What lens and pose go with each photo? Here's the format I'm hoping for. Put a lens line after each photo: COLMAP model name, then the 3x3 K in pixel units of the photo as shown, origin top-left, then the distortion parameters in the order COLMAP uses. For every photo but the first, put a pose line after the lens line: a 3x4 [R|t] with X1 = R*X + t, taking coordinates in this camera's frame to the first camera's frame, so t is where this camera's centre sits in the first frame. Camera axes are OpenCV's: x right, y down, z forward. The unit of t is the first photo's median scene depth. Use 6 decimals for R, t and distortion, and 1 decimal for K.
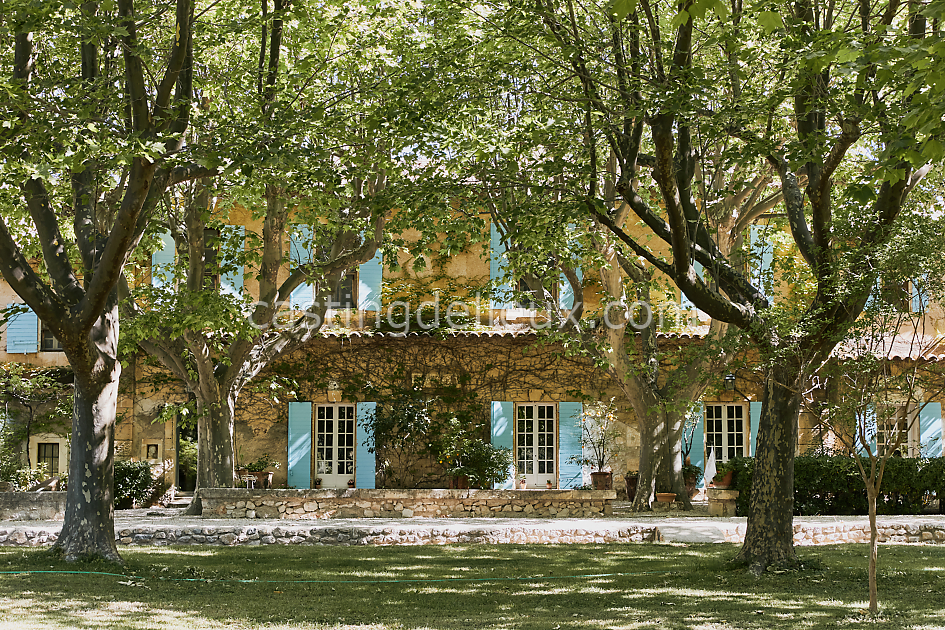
lens RADIAL K [[1903.8, 0, 473.4], [0, 1903.8, 310.2], [0, 0, 1]] dist [0.241328, 0.000000]
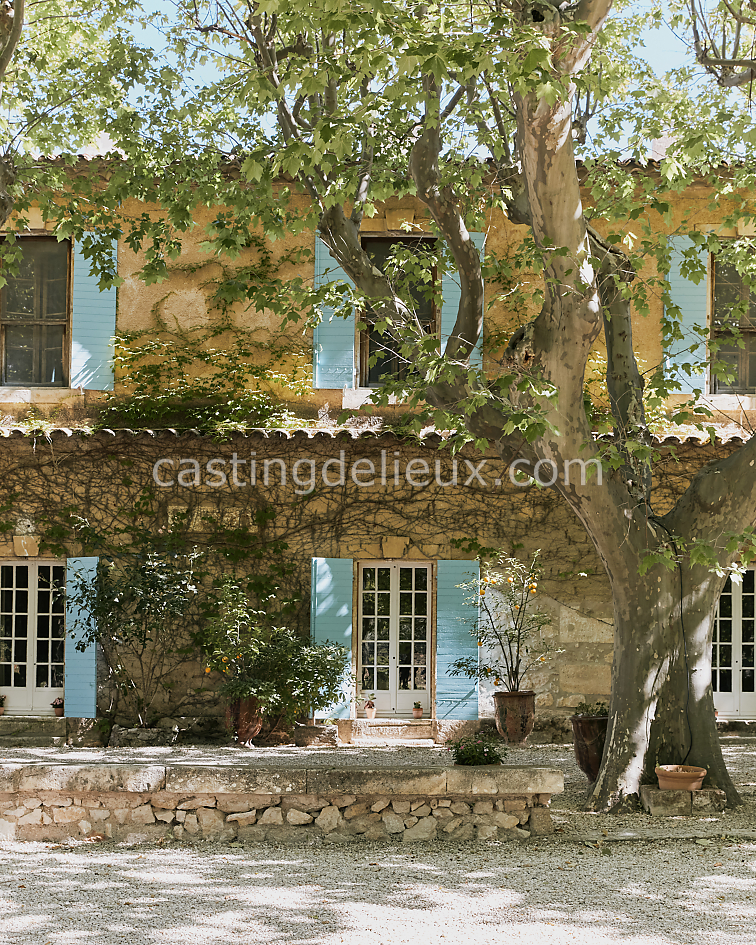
lens RADIAL K [[2208.4, 0, 377.7], [0, 2208.4, 475.4], [0, 0, 1]] dist [0.088617, 0.000000]
pose [[0.999916, 0.009365, 0.008947, 0.021960], [-0.009368, 0.999956, 0.000313, 0.023756], [-0.008943, -0.000396, 0.999960, 0.366838]]
